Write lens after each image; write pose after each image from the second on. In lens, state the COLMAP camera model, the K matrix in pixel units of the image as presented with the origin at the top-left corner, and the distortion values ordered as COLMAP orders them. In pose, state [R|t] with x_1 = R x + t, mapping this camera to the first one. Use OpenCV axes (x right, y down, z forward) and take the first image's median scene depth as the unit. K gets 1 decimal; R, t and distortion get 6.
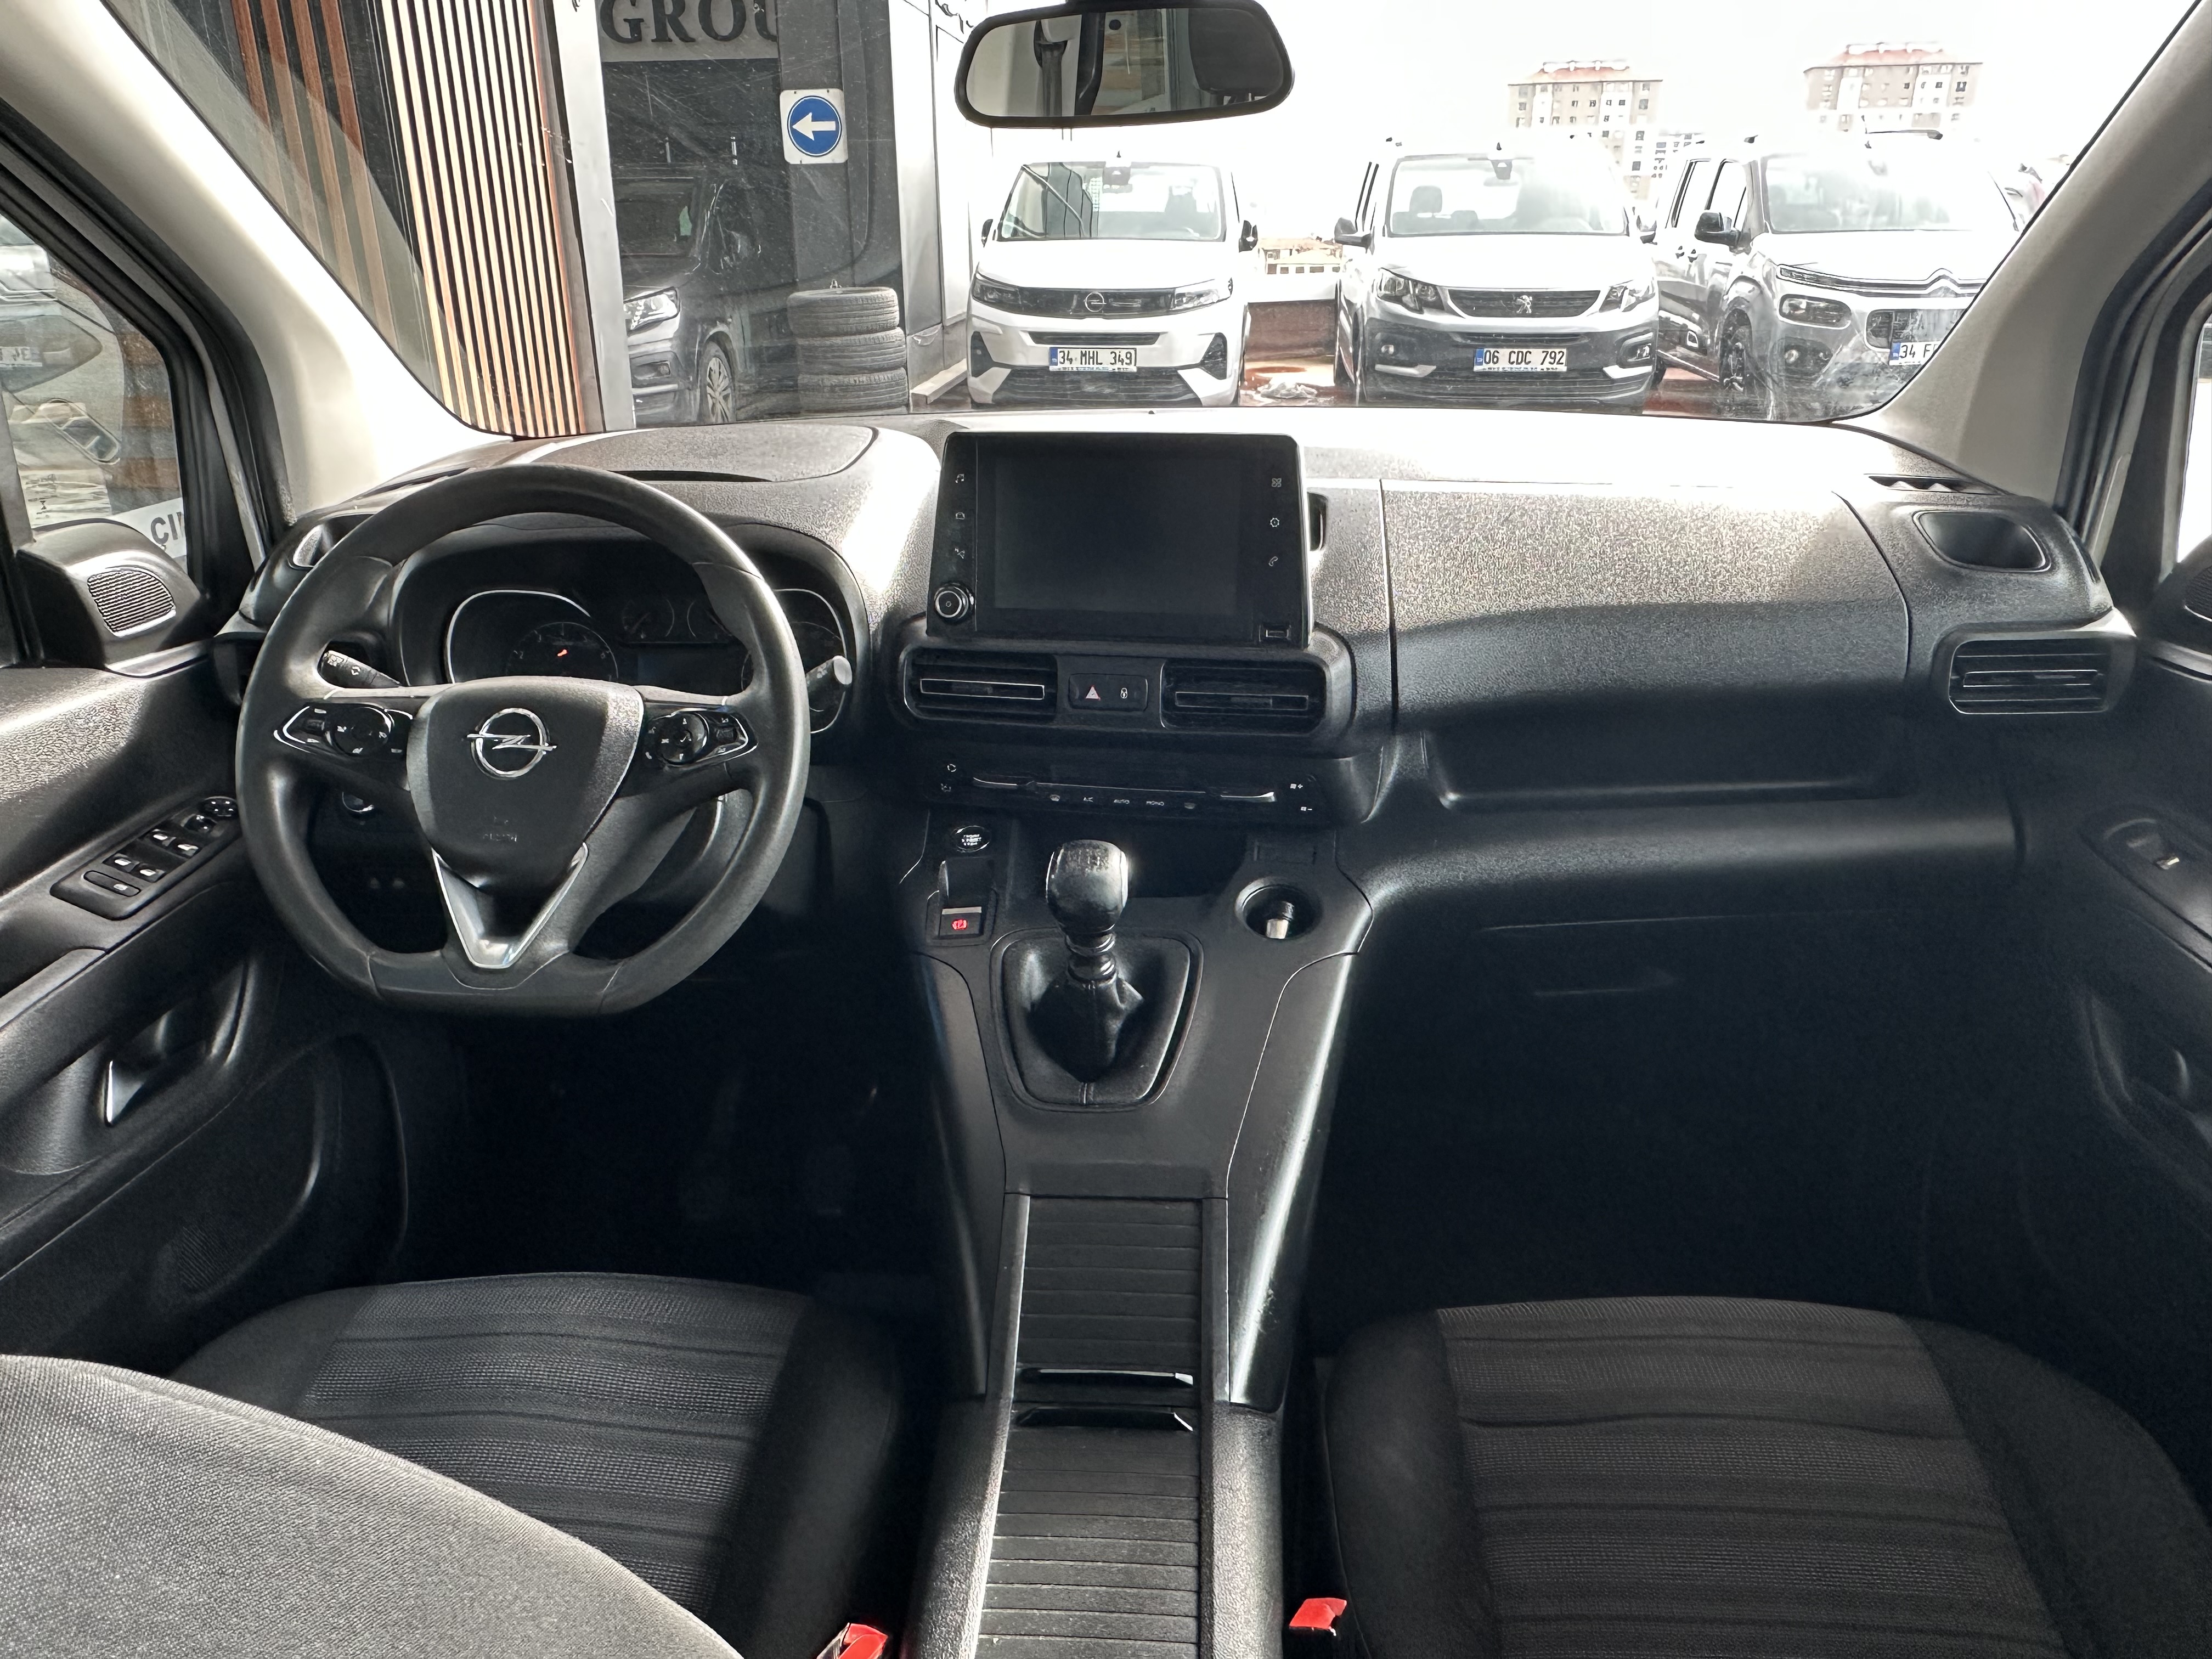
lens RADIAL K [[1573.2, 0, 1095.5], [0, 1573.2, 836.9], [0, 0, 1]] dist [-0.005055, 0.002985]
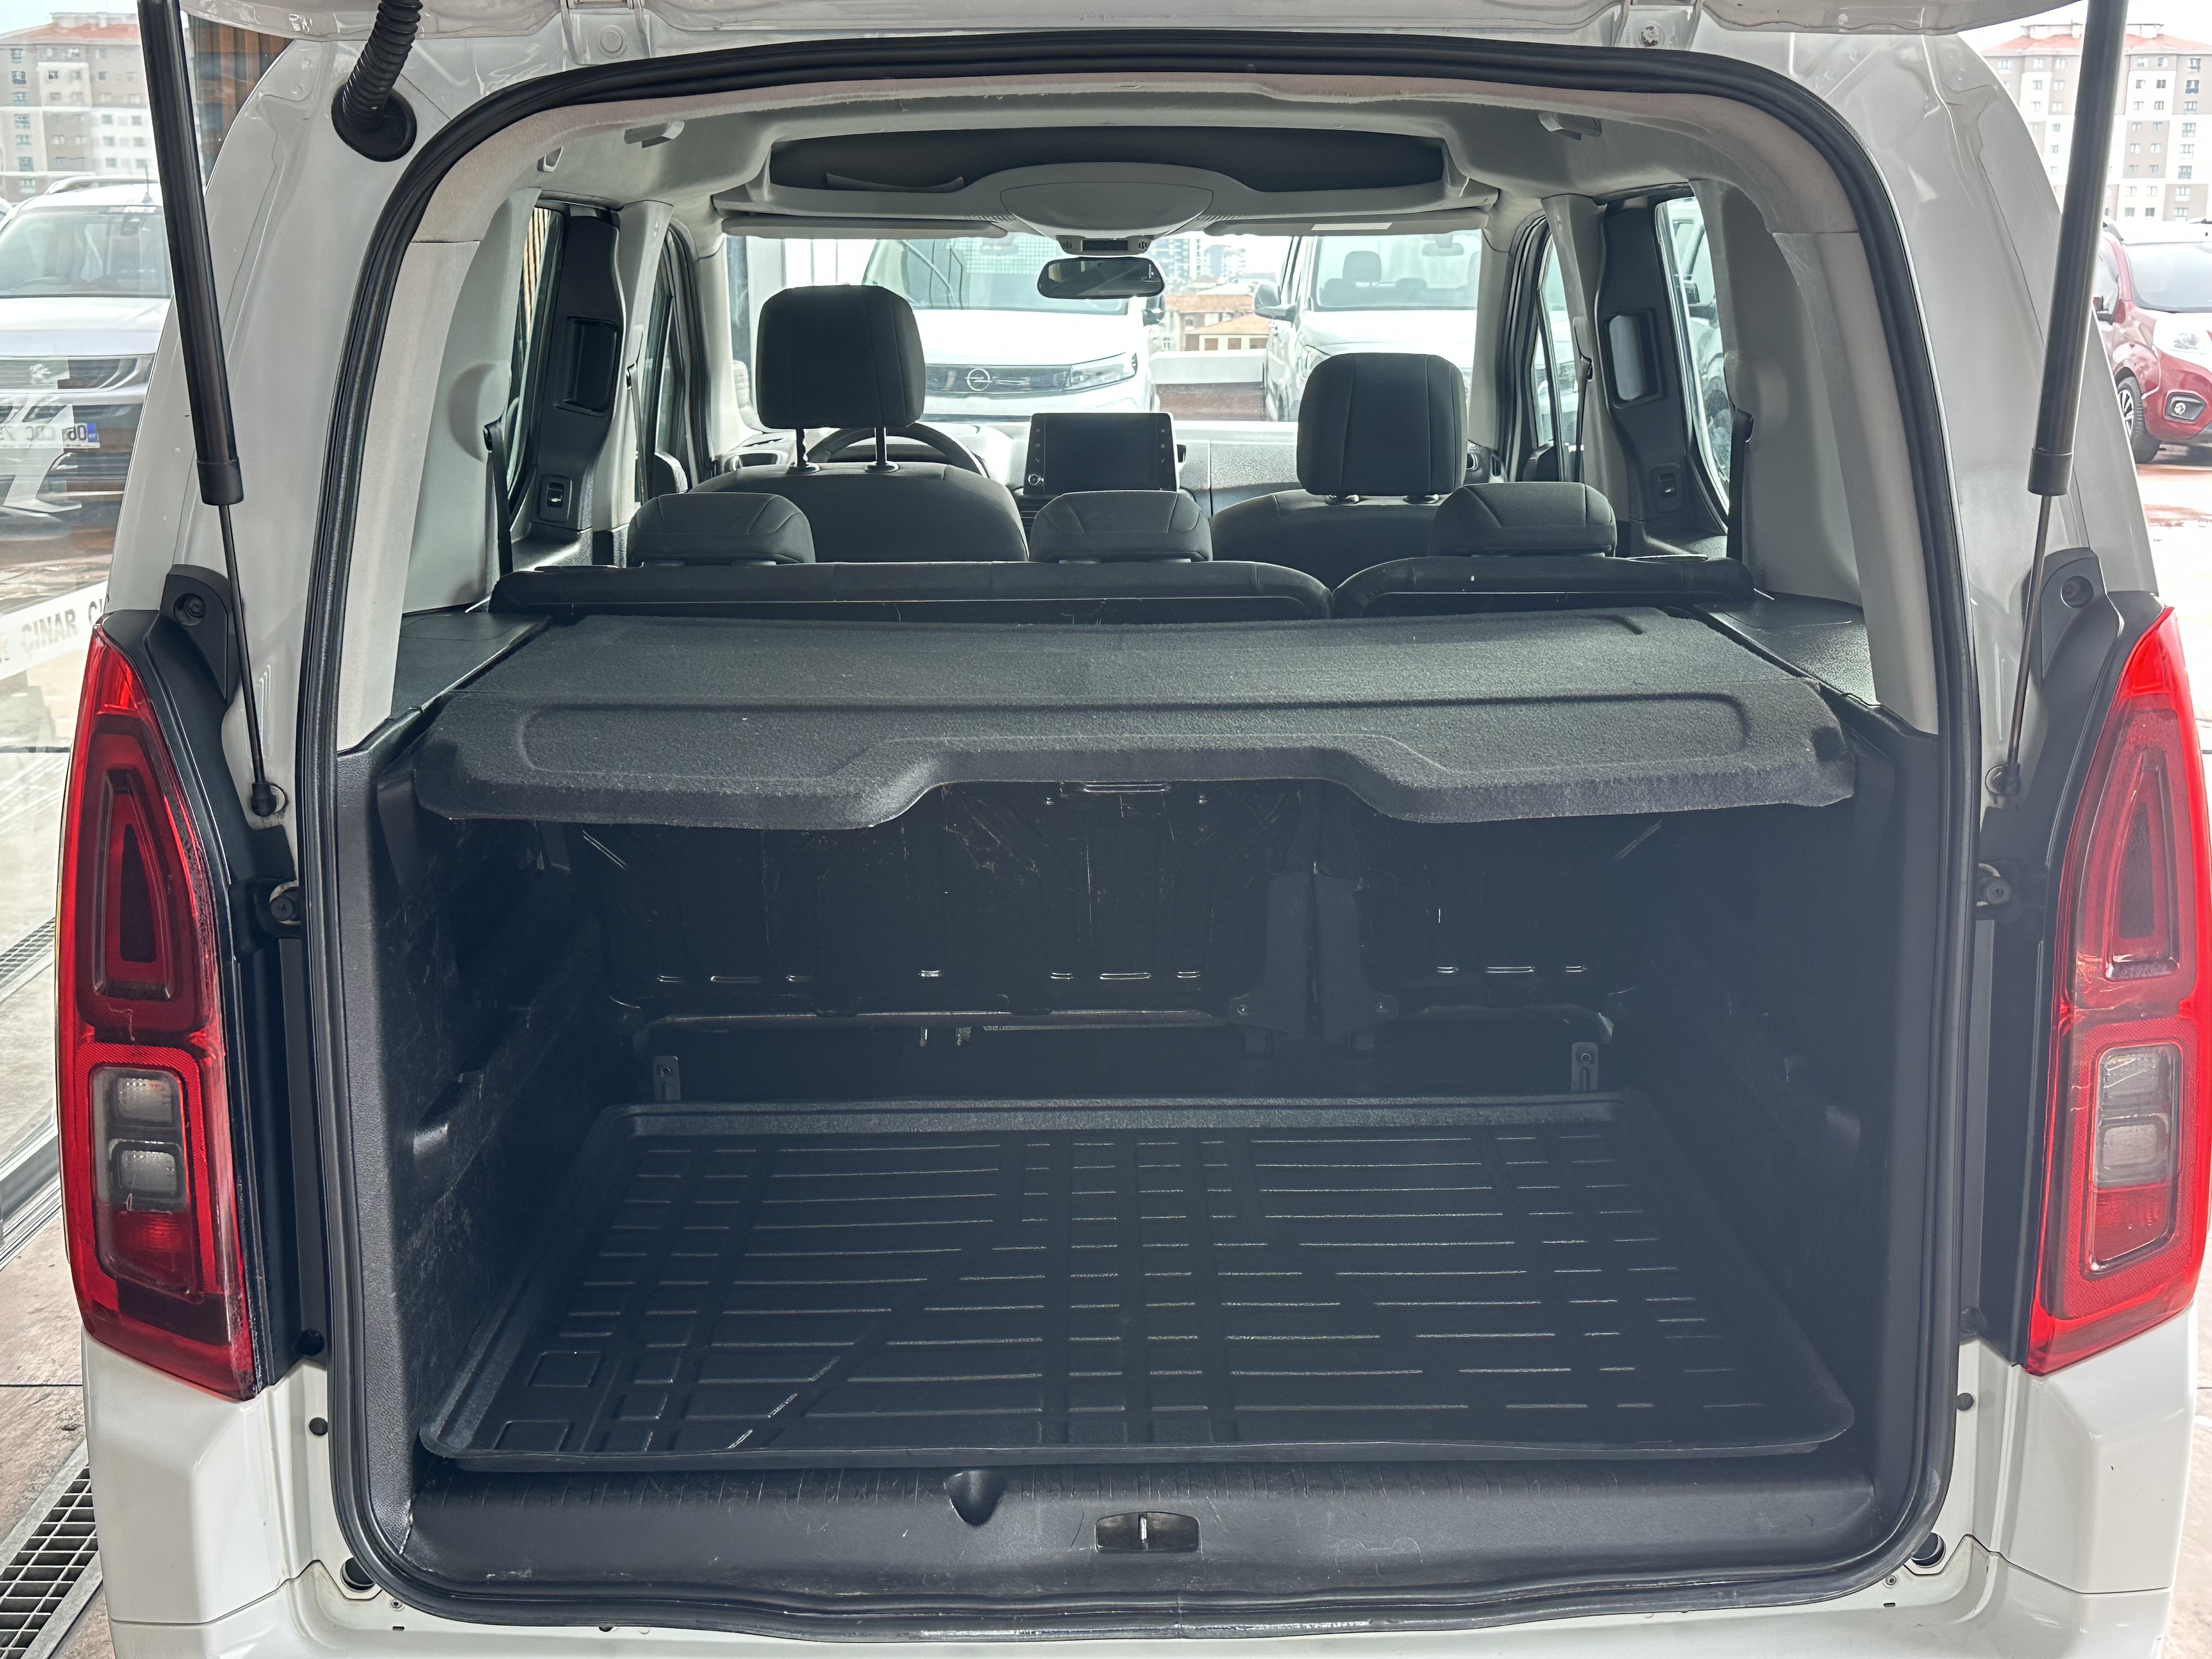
lens RADIAL K [[2498.5, 0, 1134.1], [0, 2498.5, 821.4], [0, 0, 1]] dist [0.213982, -0.527614]
pose [[0.996592, -0.007021, 0.082194, -0.029294], [0.019841, 0.987524, -0.156212, 0.111979], [-0.080072, 0.157311, 0.984298, -0.315198]]
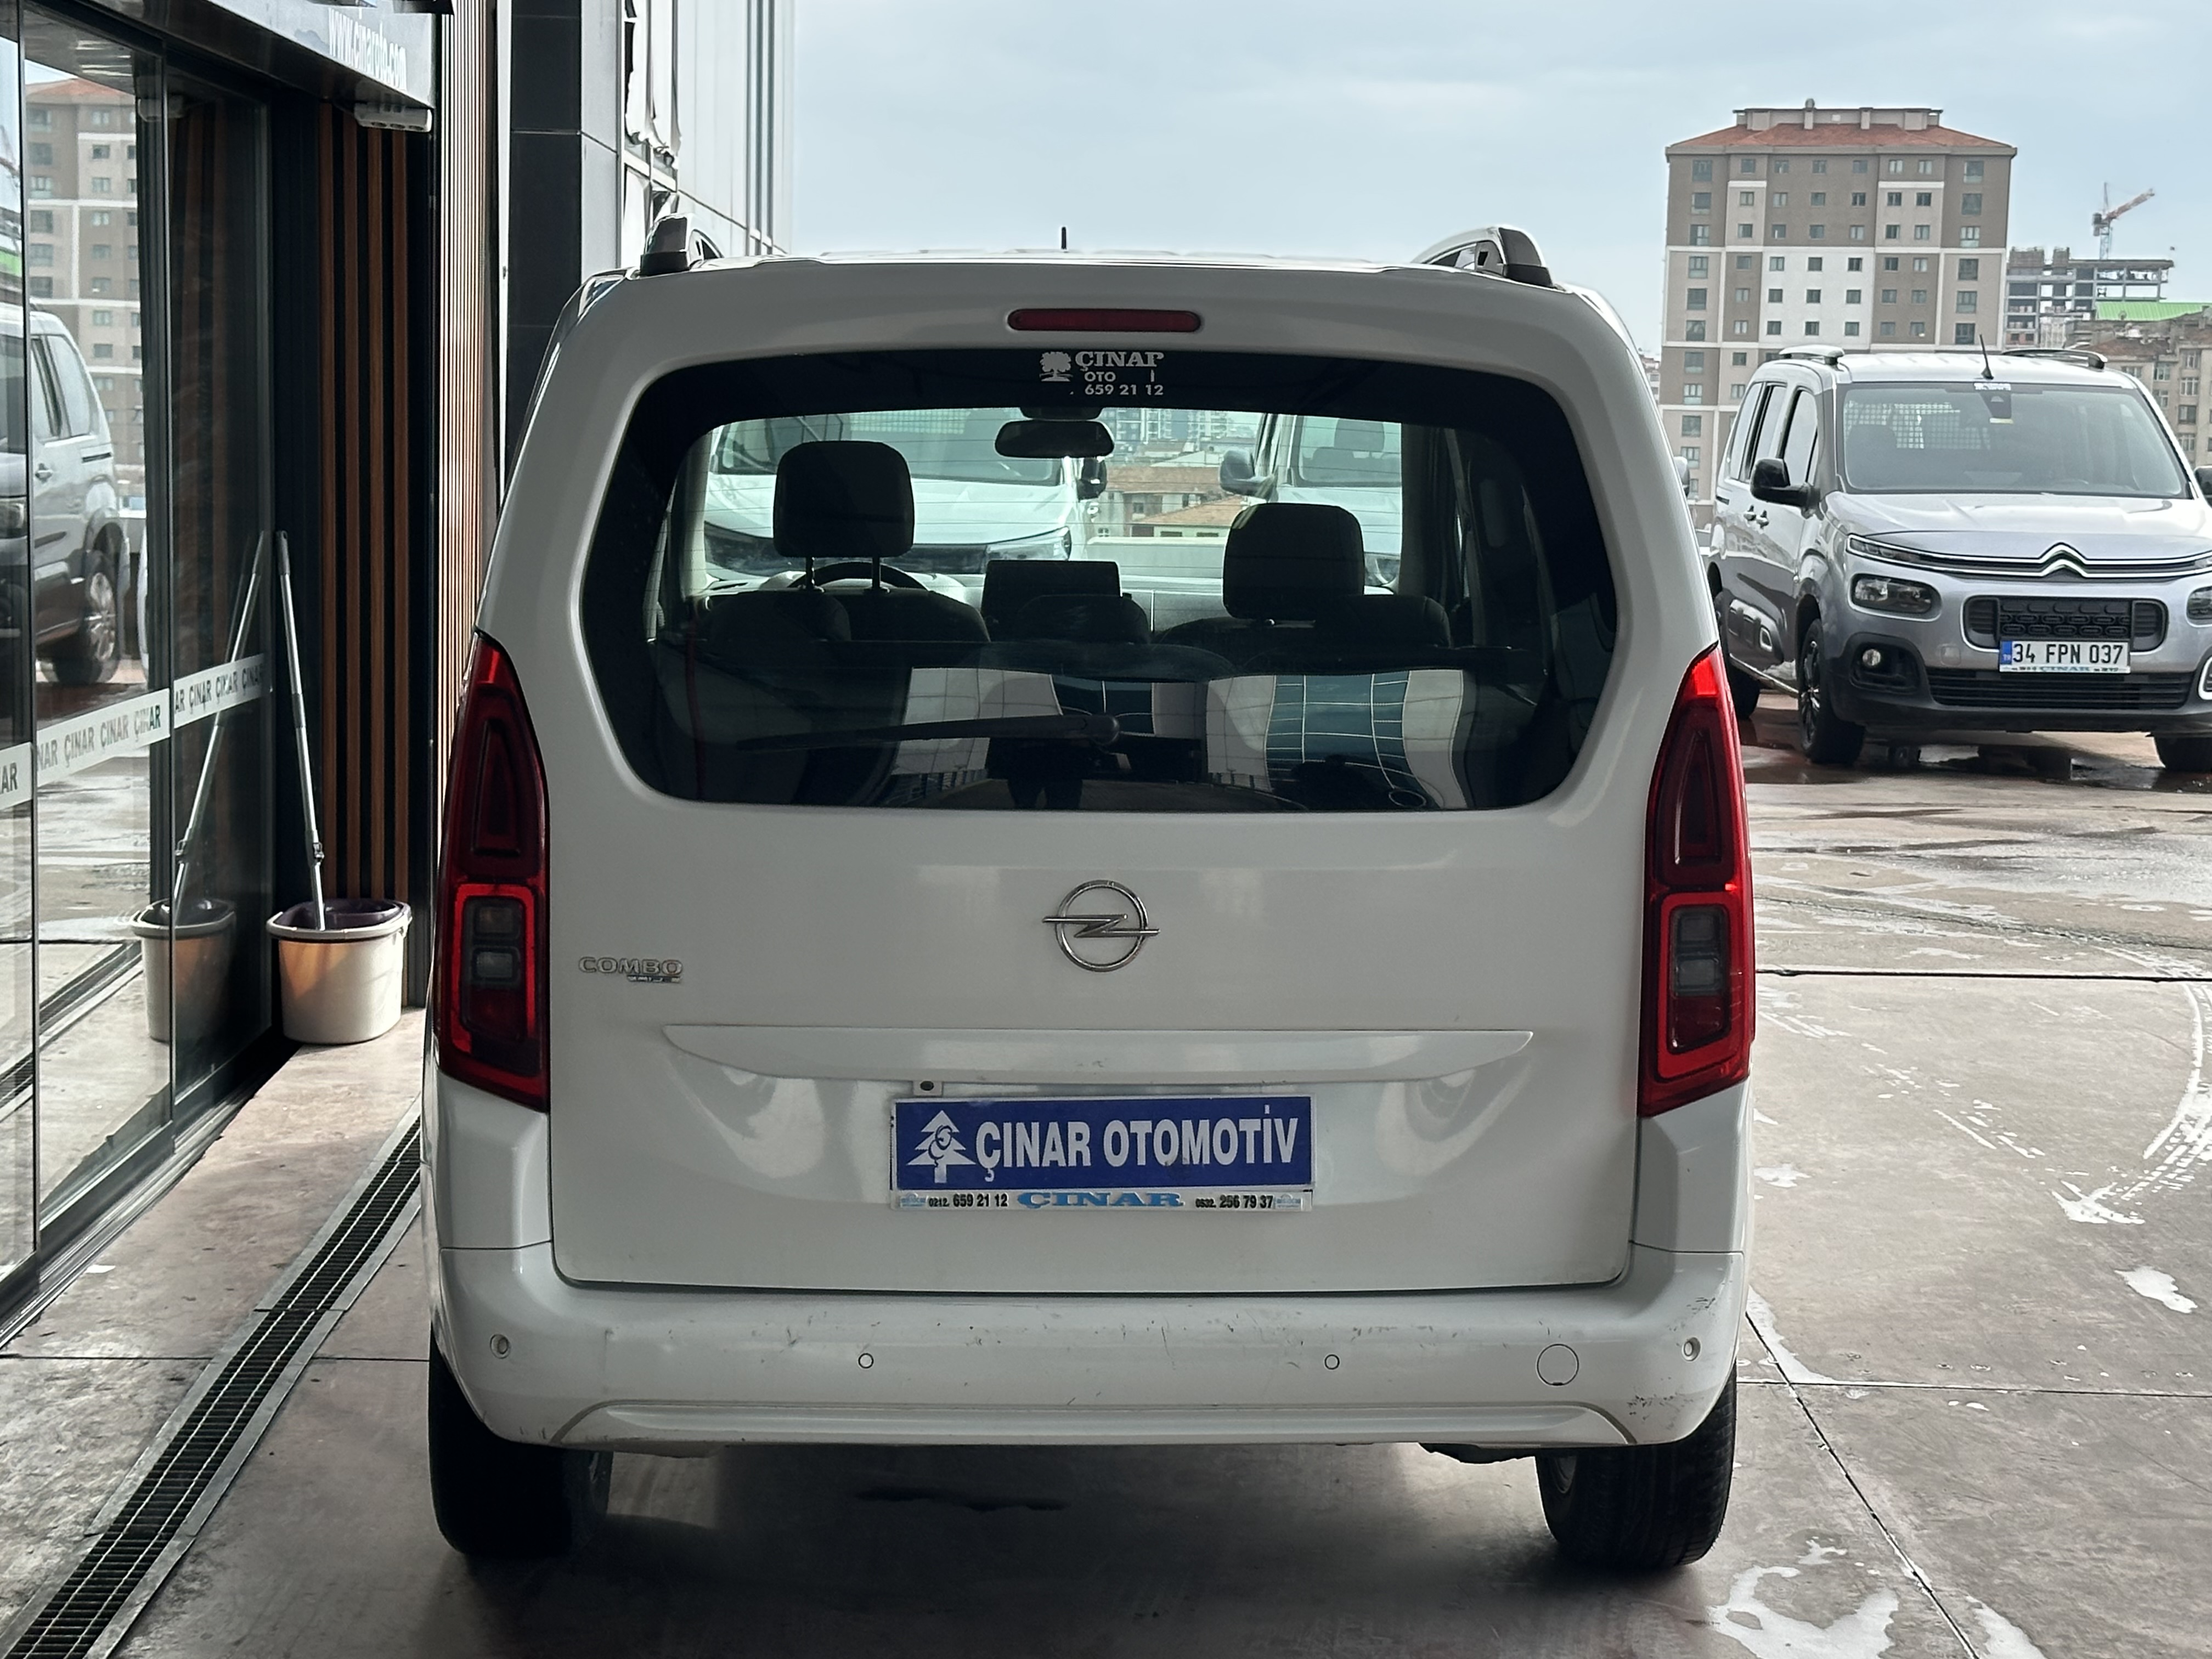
lens RADIAL K [[3871.5, 0, 1105.6], [0, 3871.5, 829.4], [0, 0, 1]] dist [0.151960, -0.023784]
pose [[0.995142, 0.017663, 0.096850, -0.057393], [0.008774, 0.963946, -0.265952, 0.212799], [-0.098055, 0.265509, 0.959109, -0.573807]]
